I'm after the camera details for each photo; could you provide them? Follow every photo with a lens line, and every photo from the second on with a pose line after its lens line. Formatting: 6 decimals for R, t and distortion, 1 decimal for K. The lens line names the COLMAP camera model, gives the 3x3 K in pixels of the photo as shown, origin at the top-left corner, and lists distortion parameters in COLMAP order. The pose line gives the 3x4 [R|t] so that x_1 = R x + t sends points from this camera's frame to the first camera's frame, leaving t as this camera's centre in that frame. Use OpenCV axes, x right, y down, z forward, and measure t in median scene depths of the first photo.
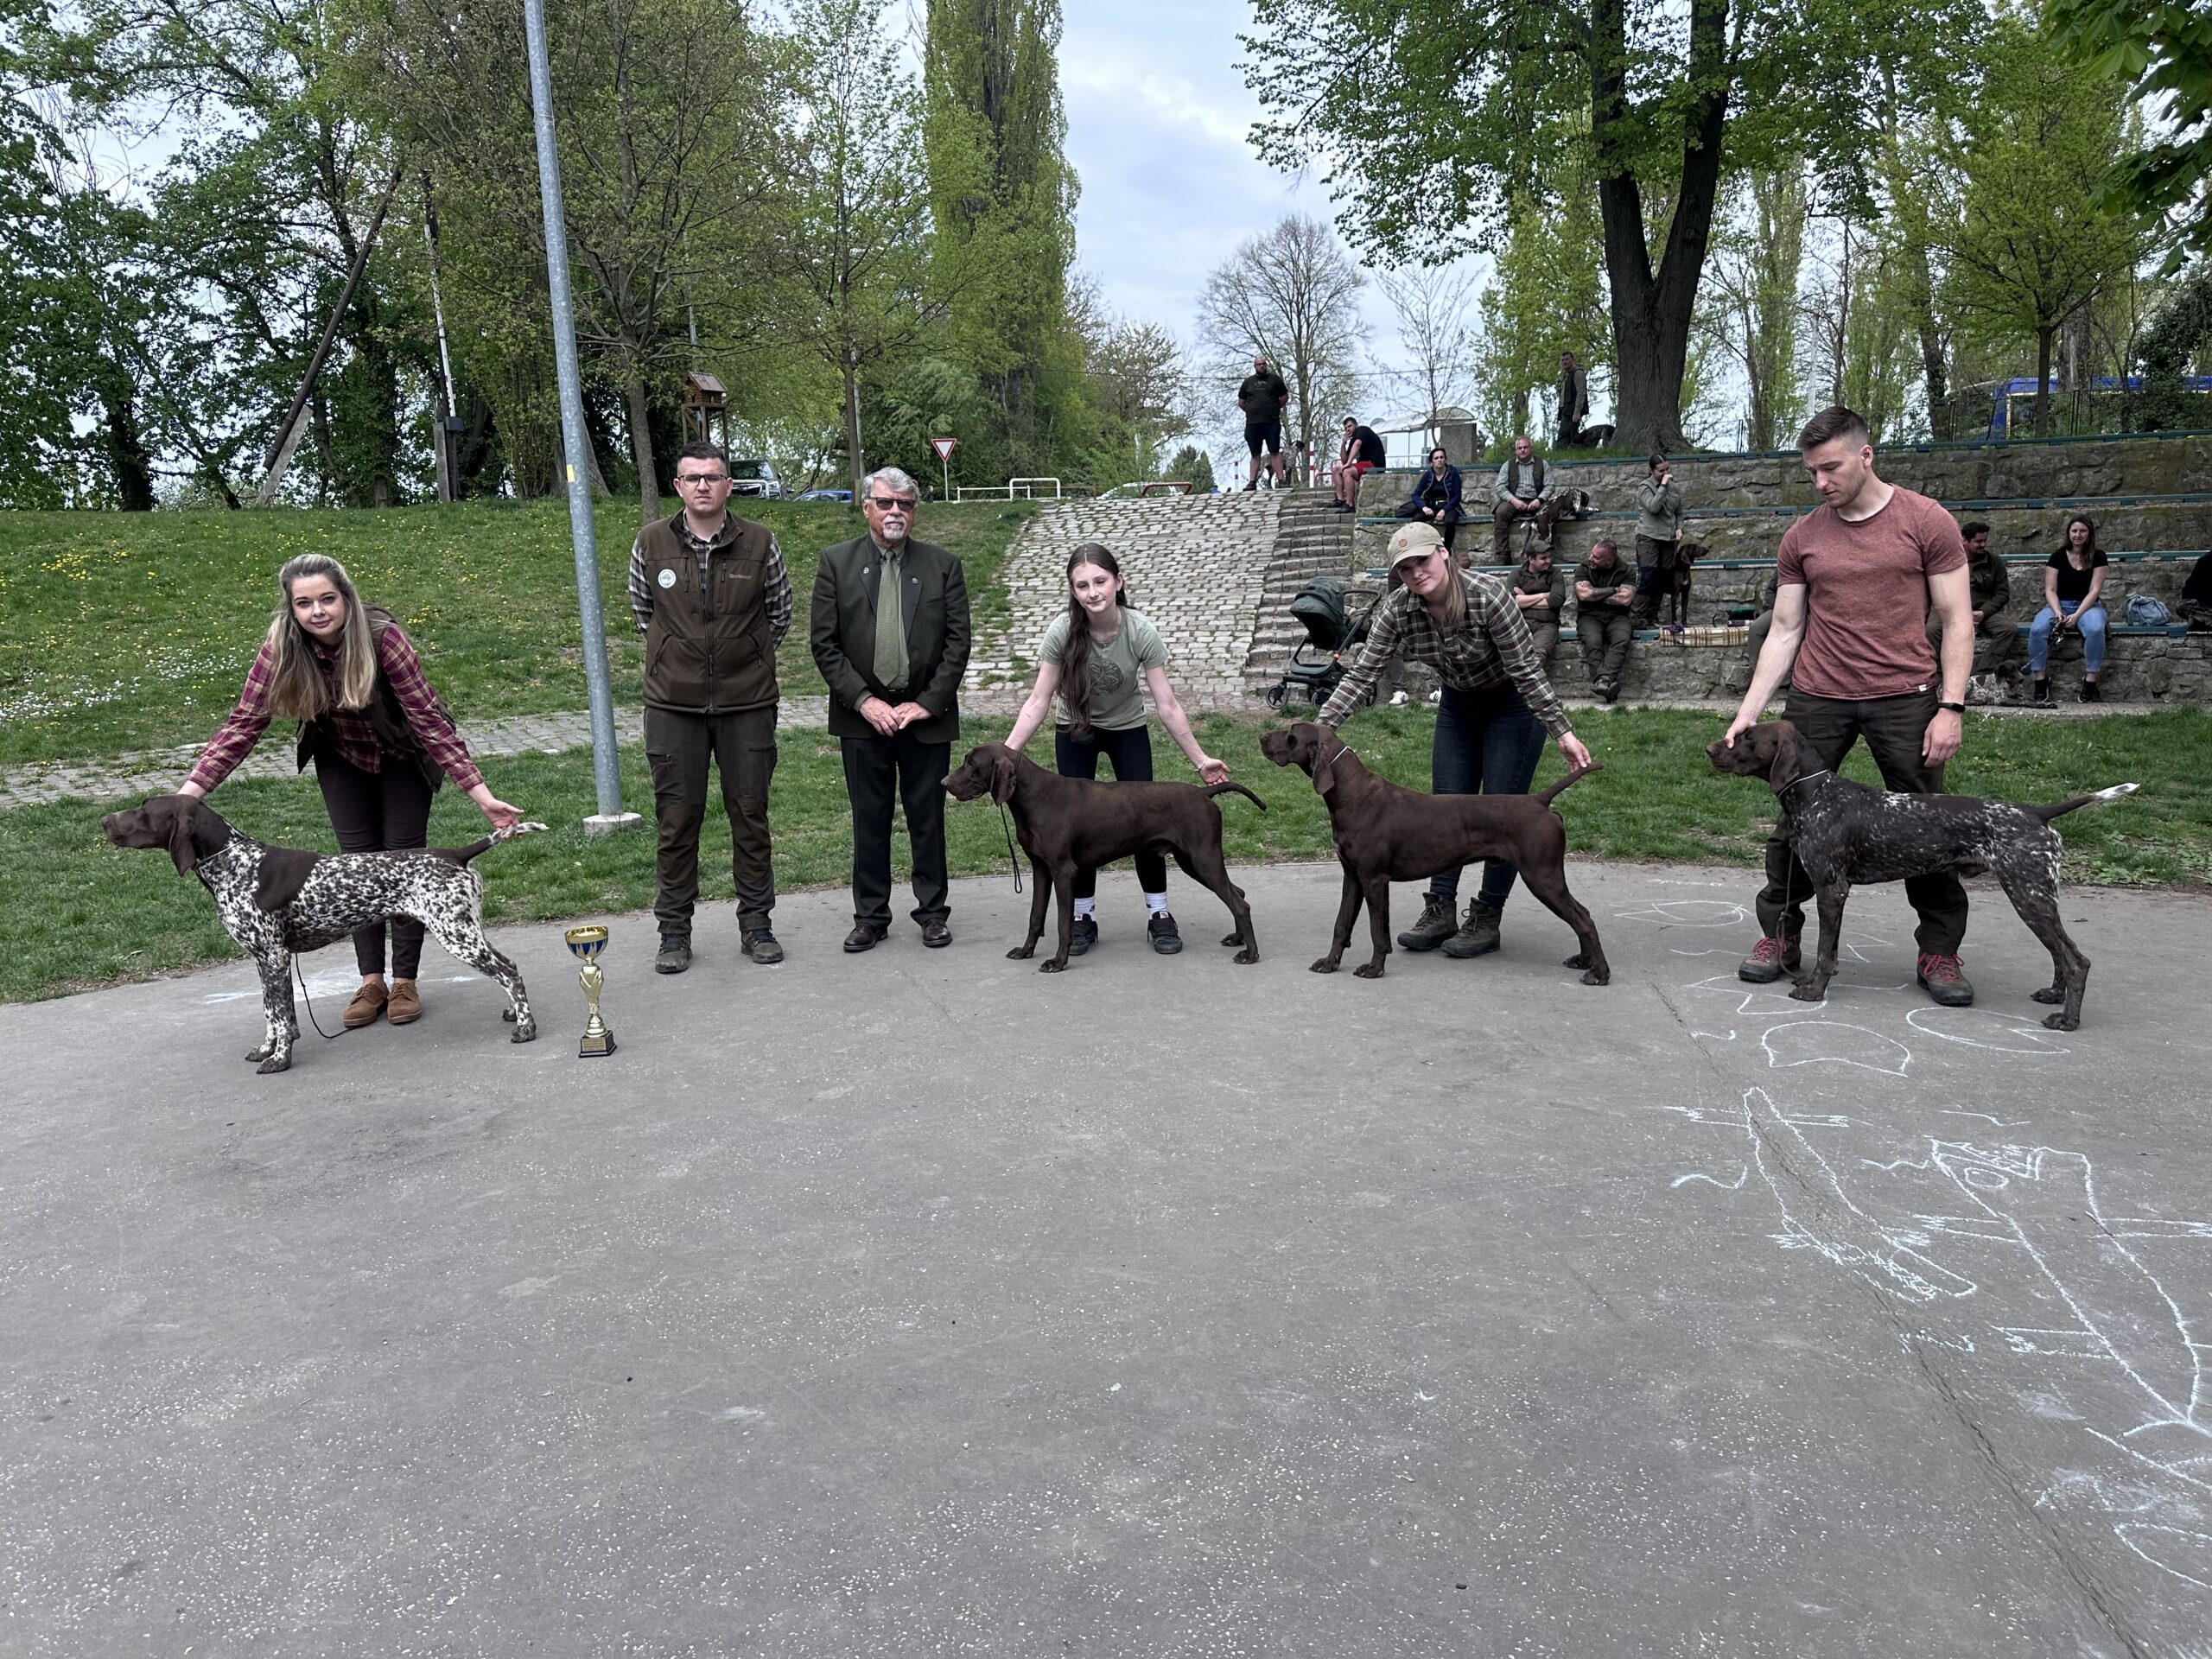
lens RADIAL K [[1562.2, 0, 1110.3], [0, 1562.2, 835.0], [0, 0, 1]] dist [0.028576, -0.035414]
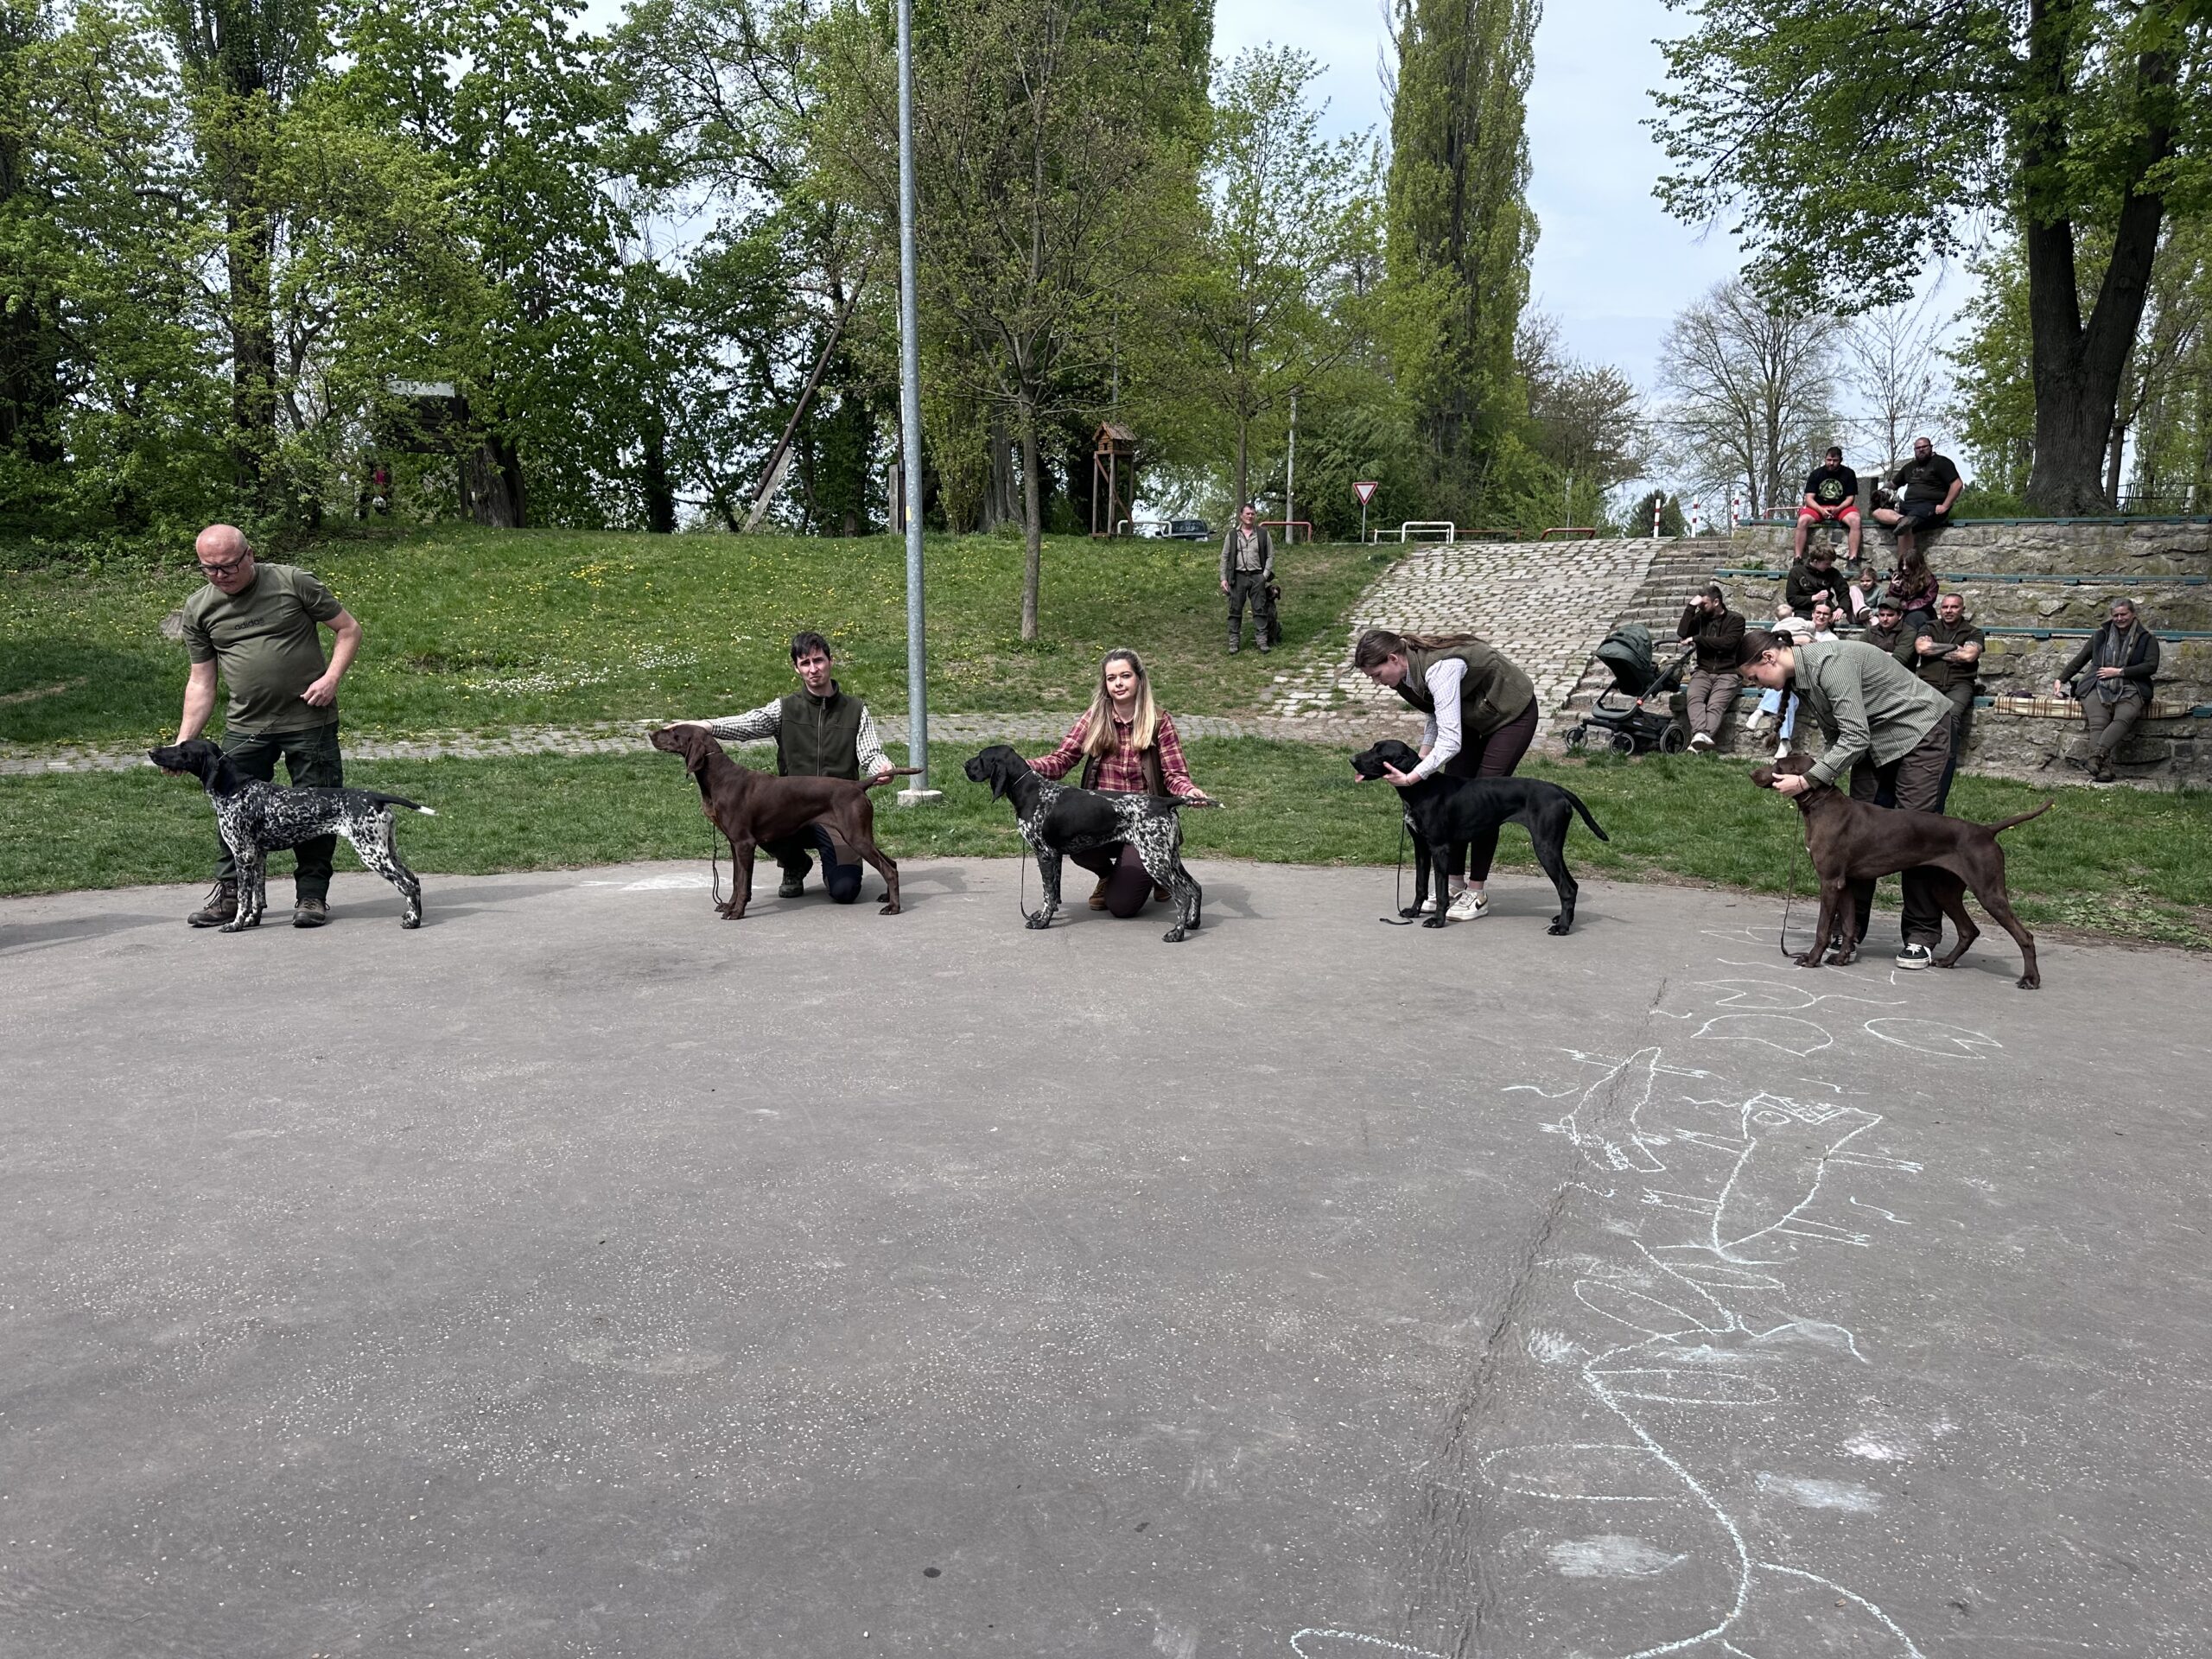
lens RADIAL K [[1562.2, 0, 1094.4], [0, 1562.2, 847.3], [0, 0, 1]] dist [0.028576, -0.035414]
pose [[0.956997, 0.083165, -0.277920, 0.060601], [-0.088022, 0.996106, -0.005022, 0.010011], [0.276420, 0.029269, 0.960591, -0.051351]]
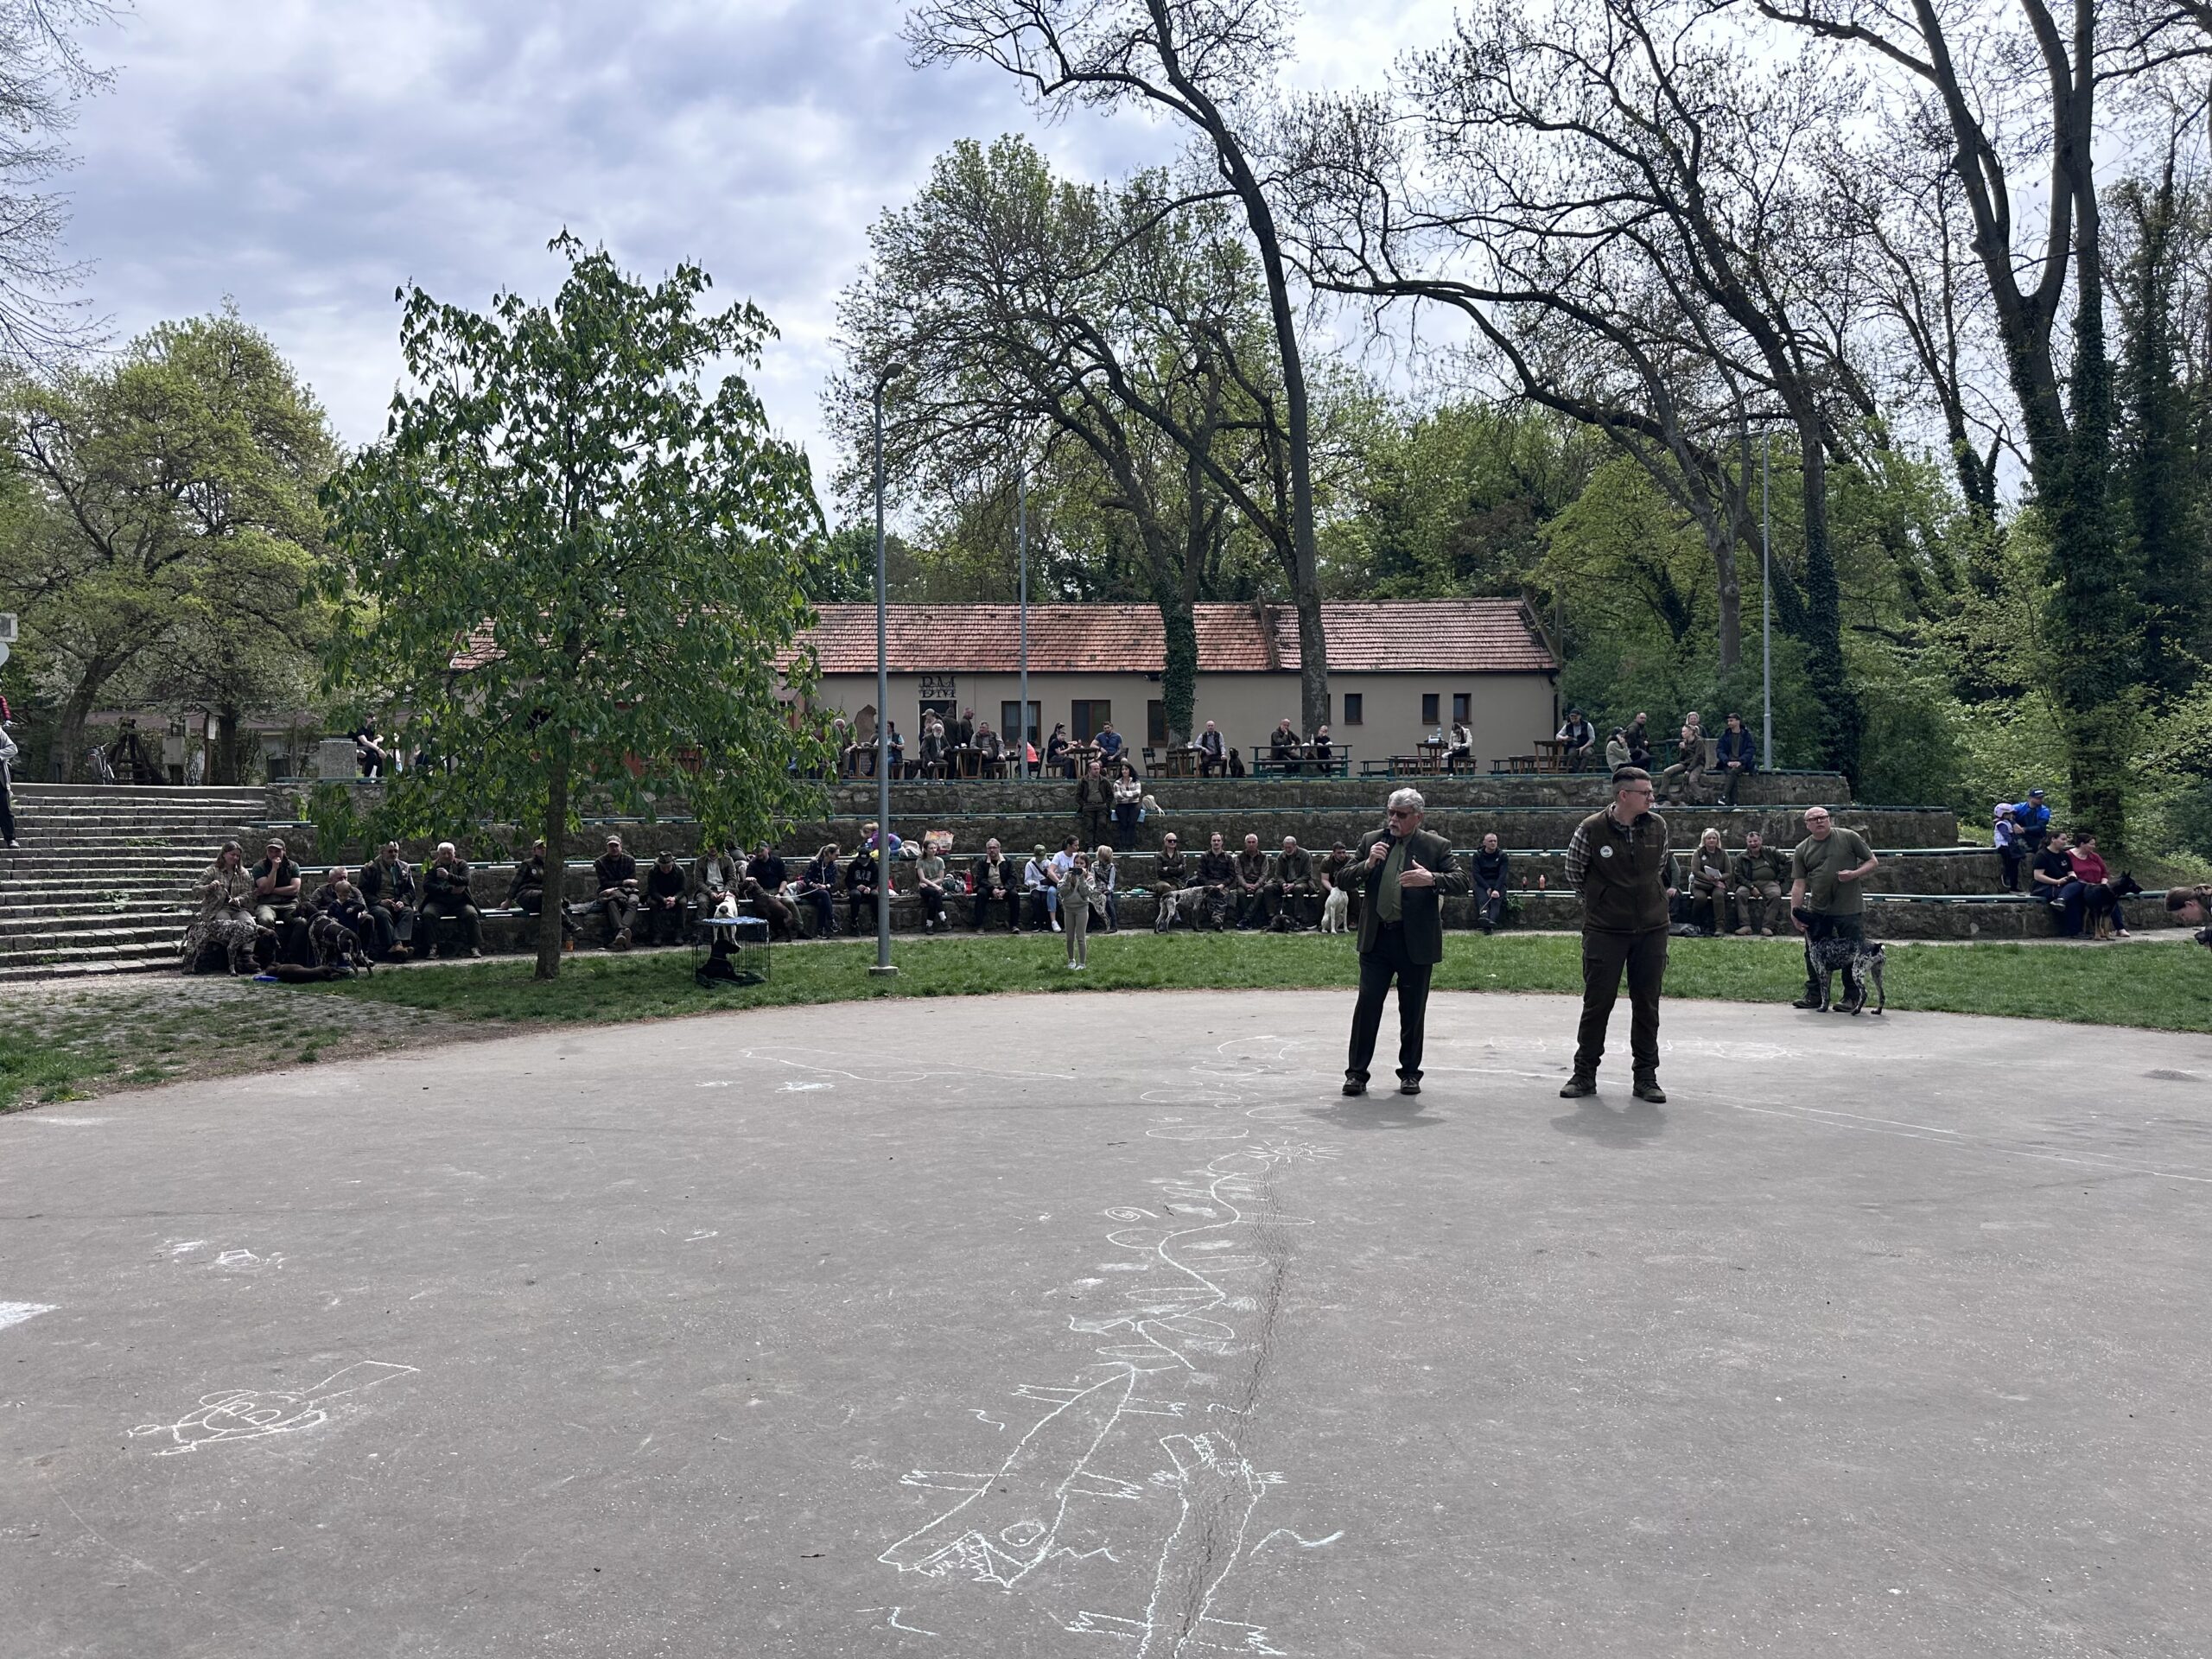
lens RADIAL K [[1562.2, 0, 1092.6], [0, 1562.2, 827.8], [0, 0, 1]] dist [0.028576, -0.035414]
pose [[-0.998001, 0.034444, 0.052982, 0.071796], [0.043426, 0.982889, 0.179008, -0.063204], [-0.045909, 0.180951, -0.982420, 0.304243]]
